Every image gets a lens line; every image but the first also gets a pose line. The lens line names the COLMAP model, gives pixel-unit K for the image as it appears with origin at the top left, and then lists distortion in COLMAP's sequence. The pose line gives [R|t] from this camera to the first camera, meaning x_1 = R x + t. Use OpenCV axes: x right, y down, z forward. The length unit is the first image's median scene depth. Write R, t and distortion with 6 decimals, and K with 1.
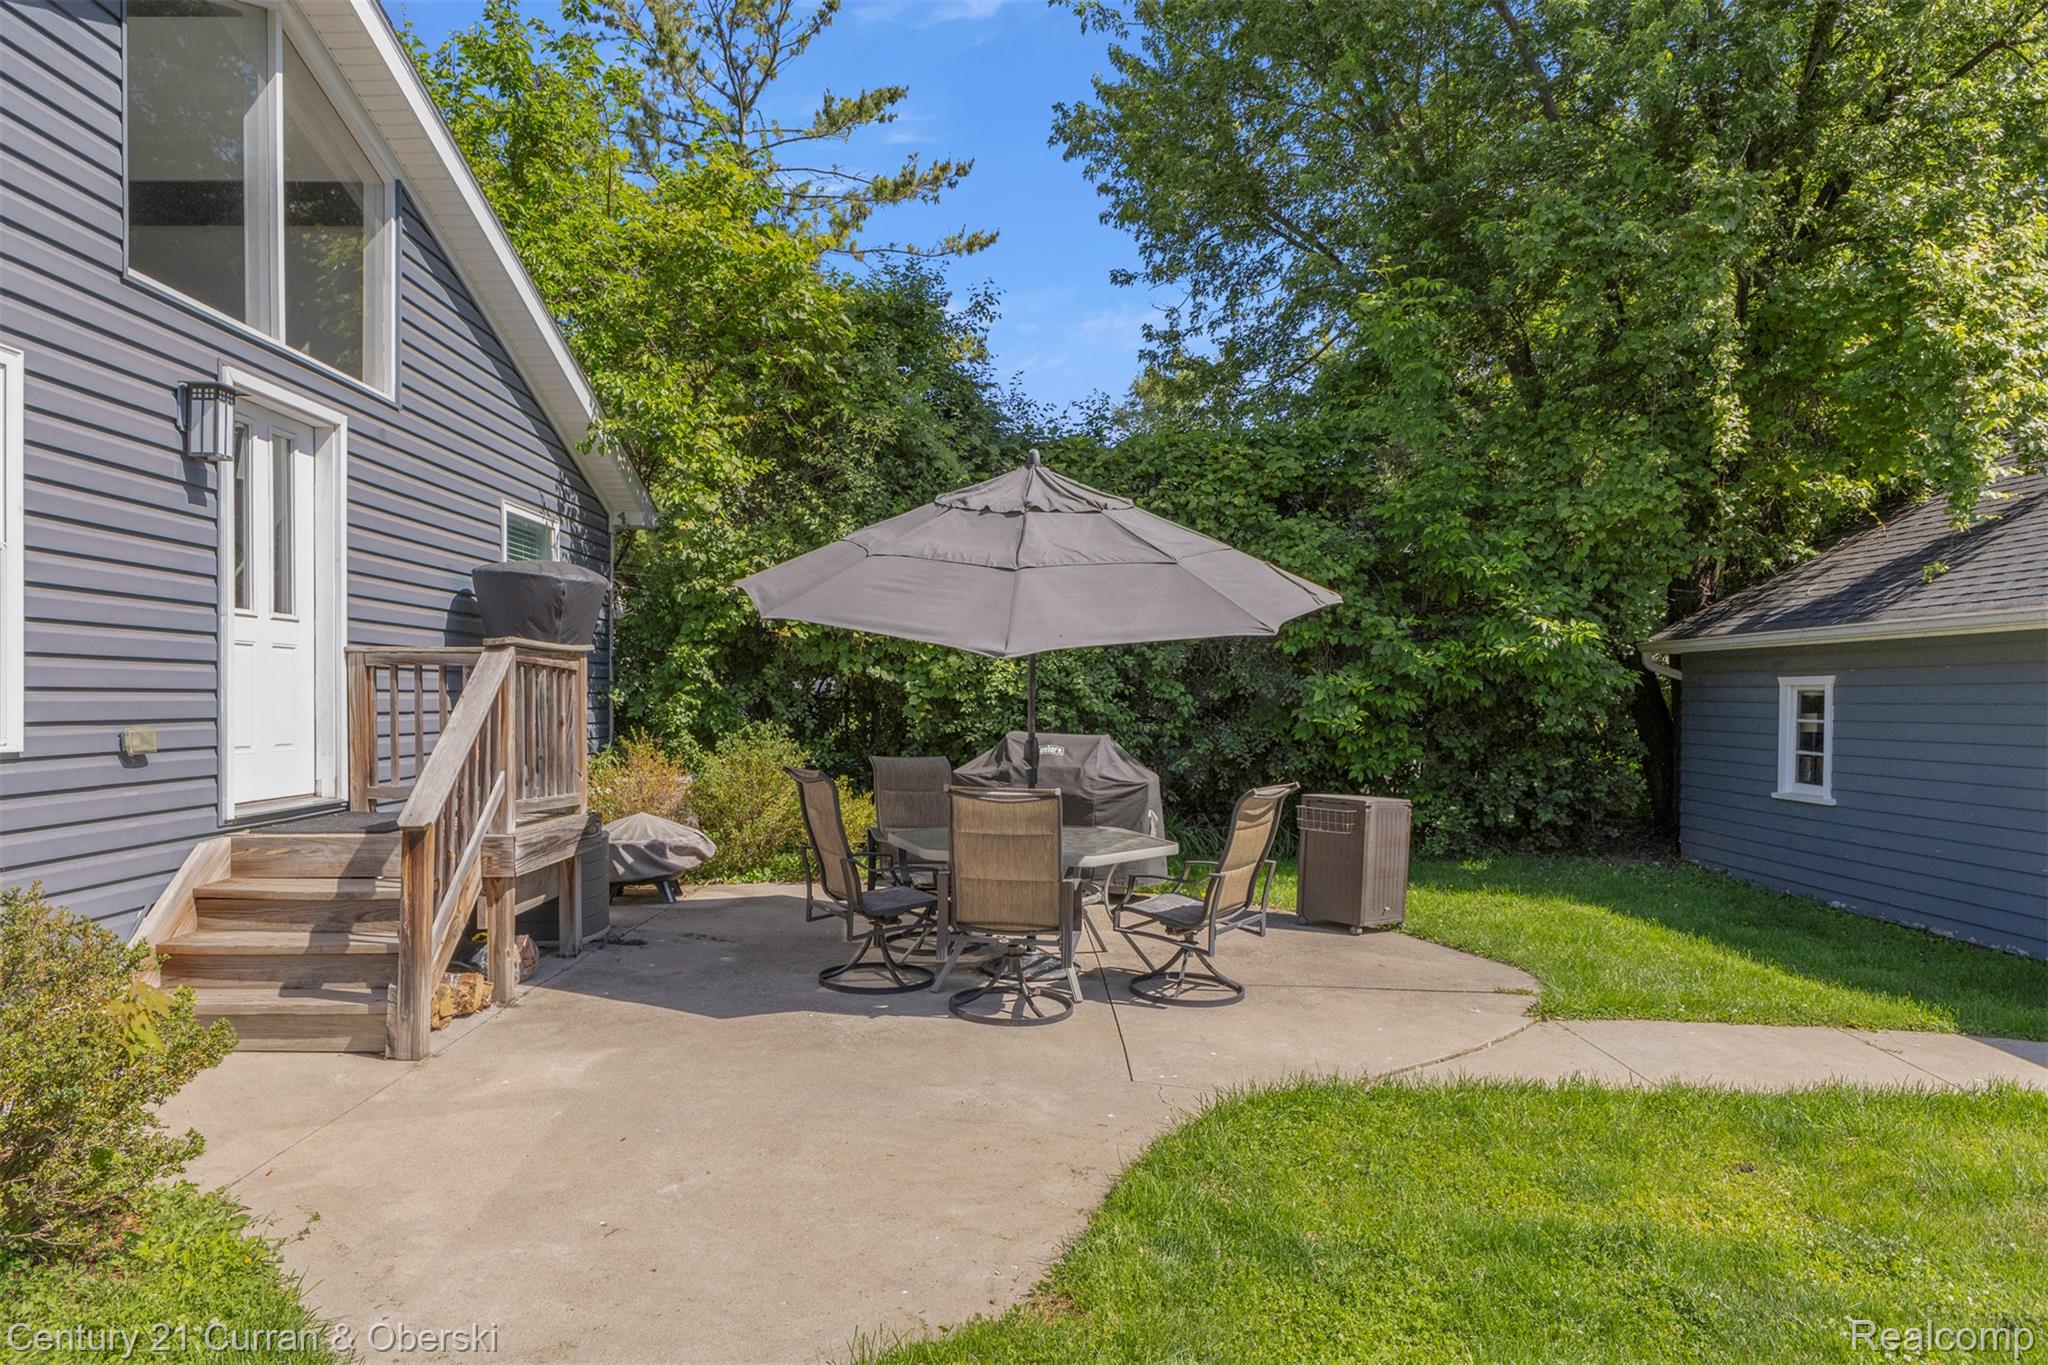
lens RADIAL K [[1240.9, 0, 1020.0], [0, 1240.9, 698.3], [0, 0, 1]] dist [0.000102, 0.000707]
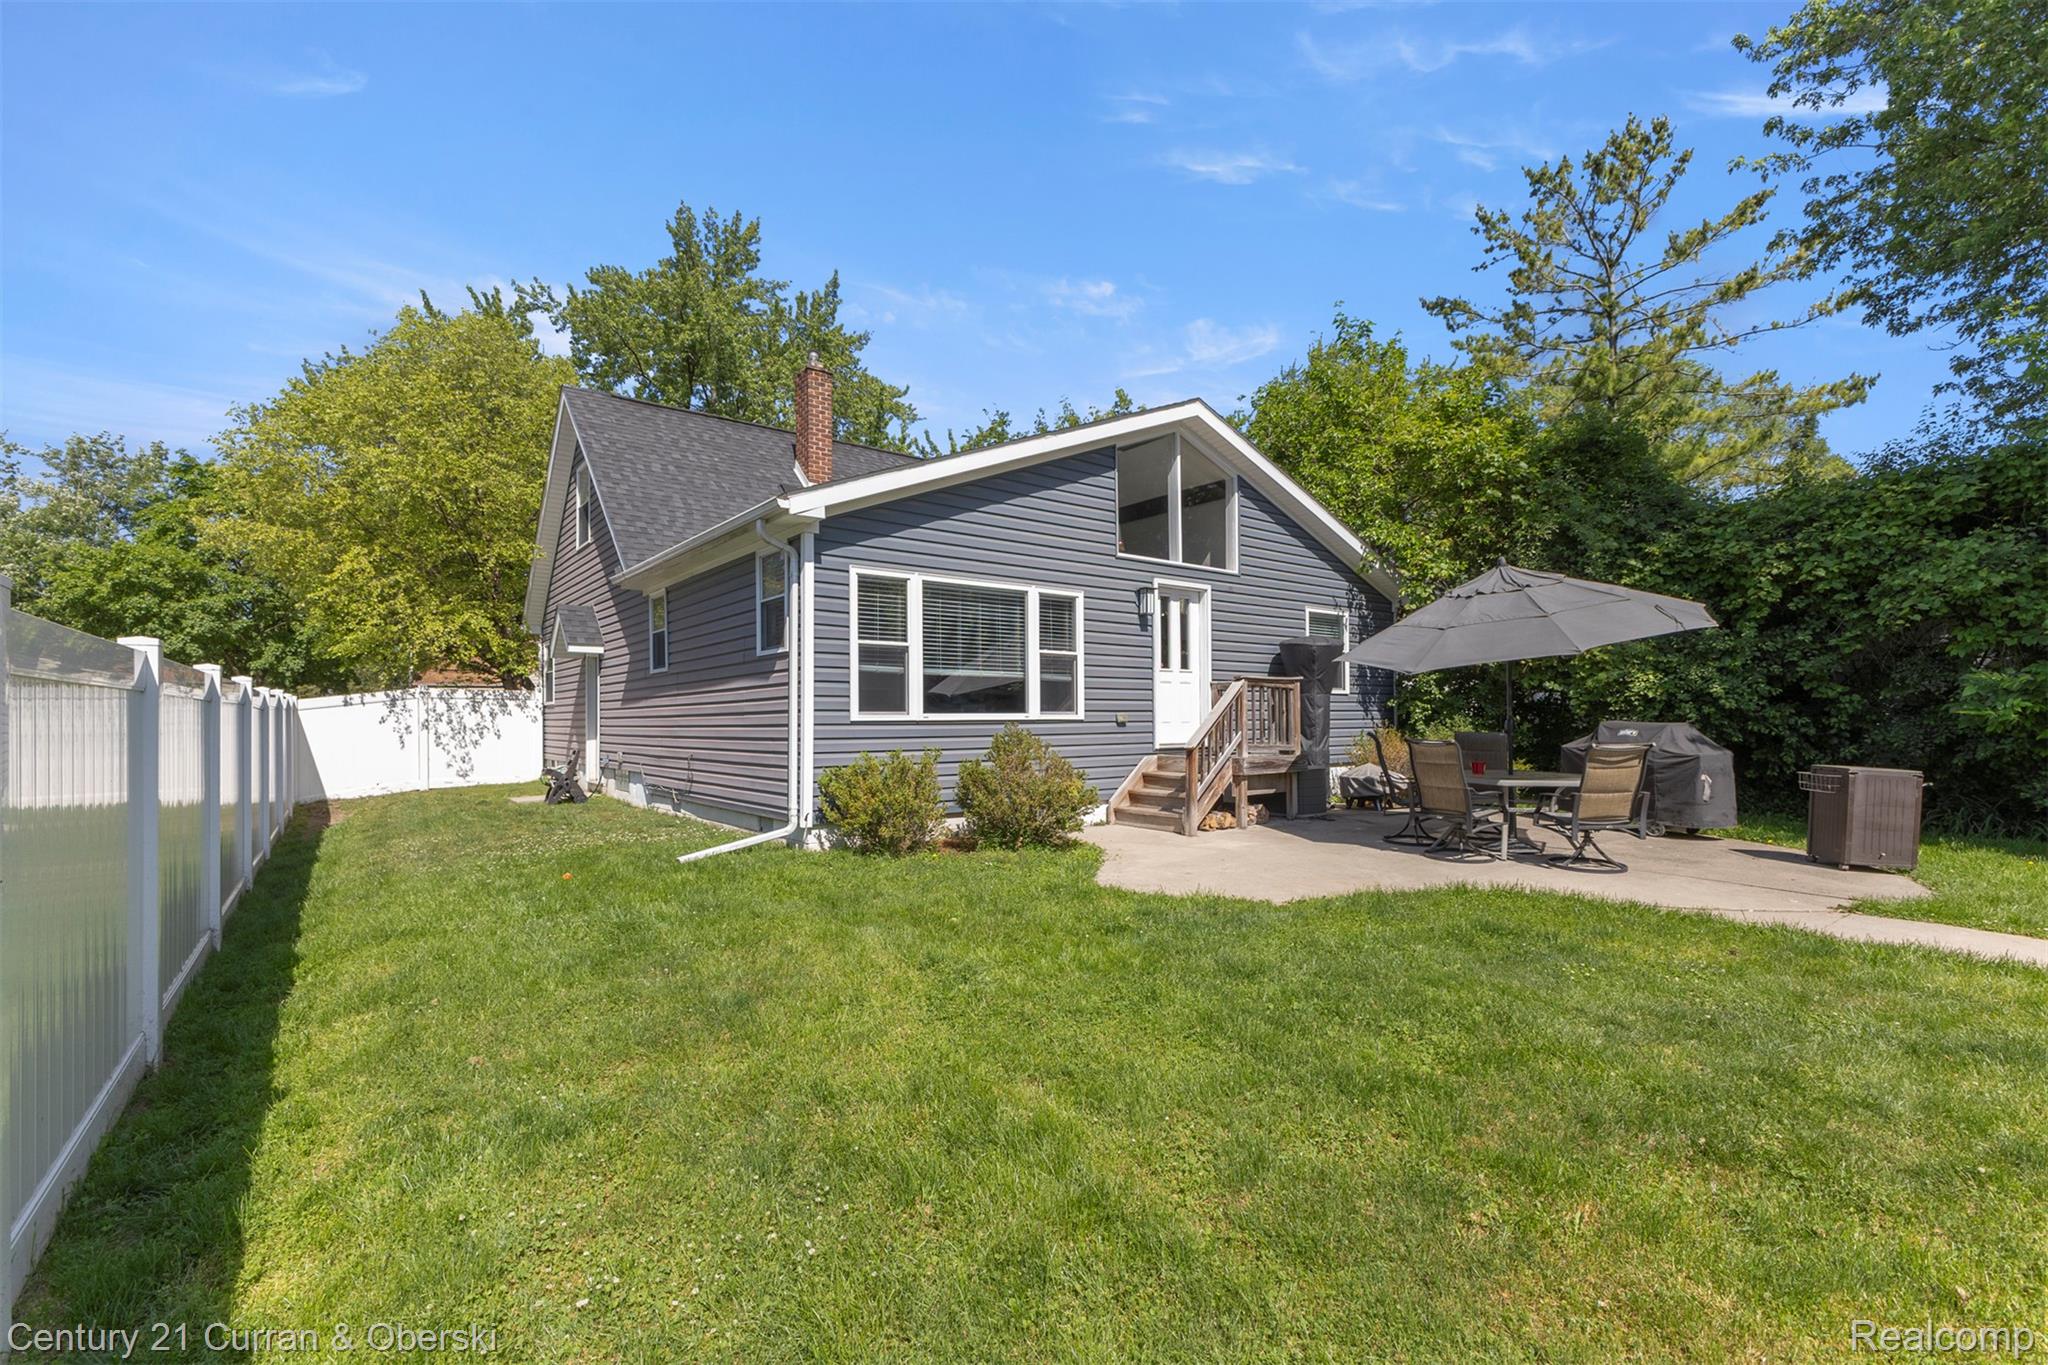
lens RADIAL K [[899.2, 0, 1016.0], [0, 899.2, 711.5], [0, 0, 1]] dist [0.000736, 0.000109]
pose [[0.599994, -0.012858, -0.799901, 0.422904], [0.006633, 0.999916, -0.011098, 0.022258], [0.799977, 0.001353, 0.600029, -0.230316]]
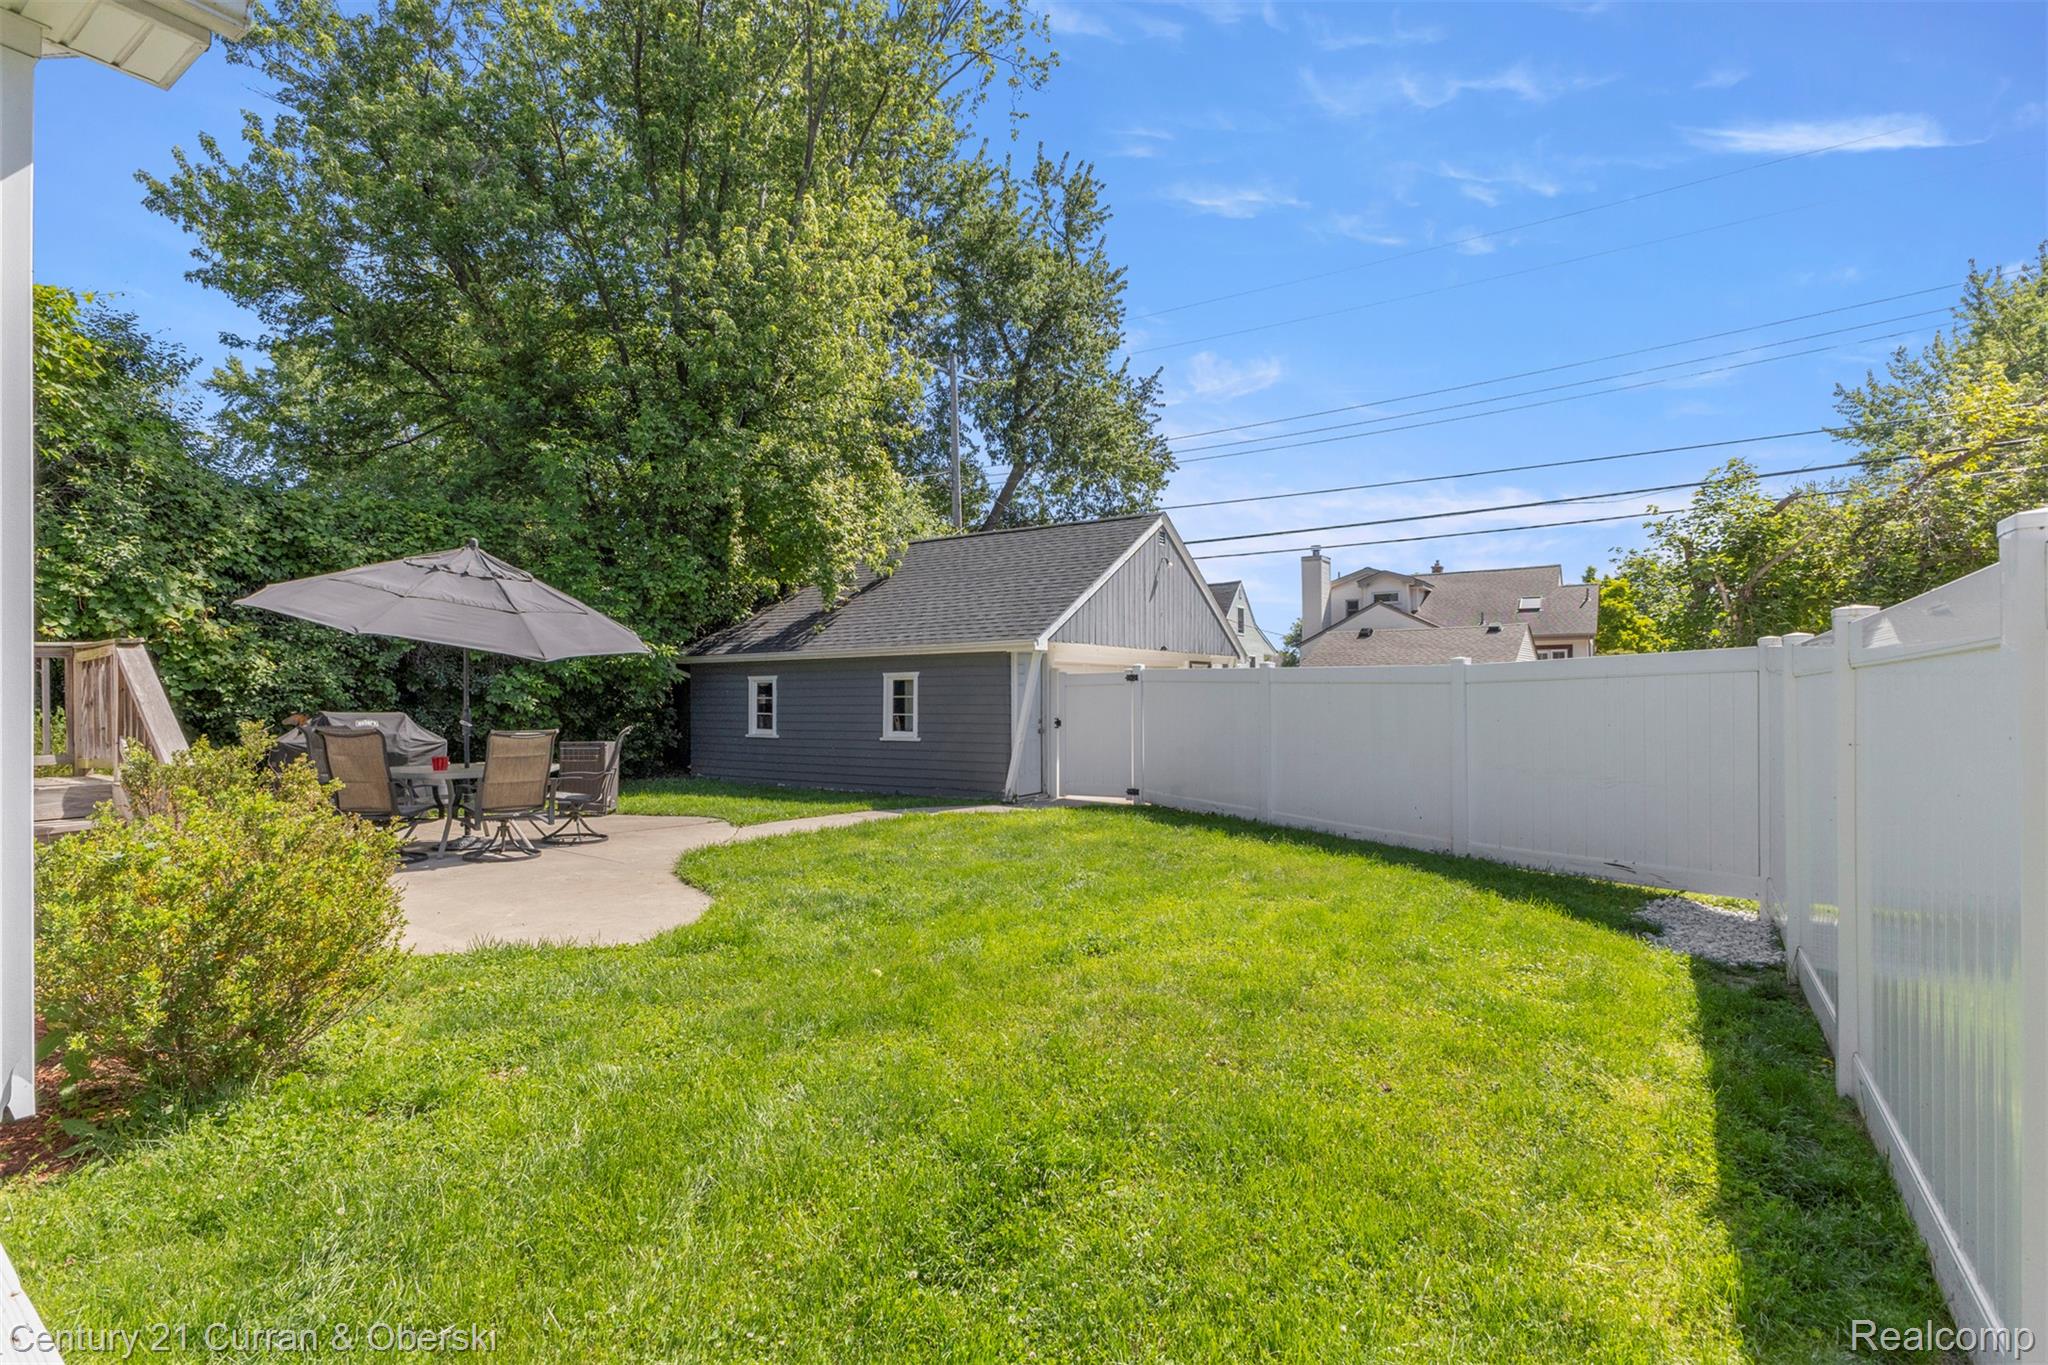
lens RADIAL K [[890.5, 0, 1024.0], [0, 890.5, 682.5], [0, 0, 1]] dist [0.000513, 0.000084]
pose [[0.564248, -0.000952, 0.825605, -0.370396], [0.012790, 0.999889, -0.007588, 0.010689], [-0.825506, 0.014841, 0.564198, -0.200327]]
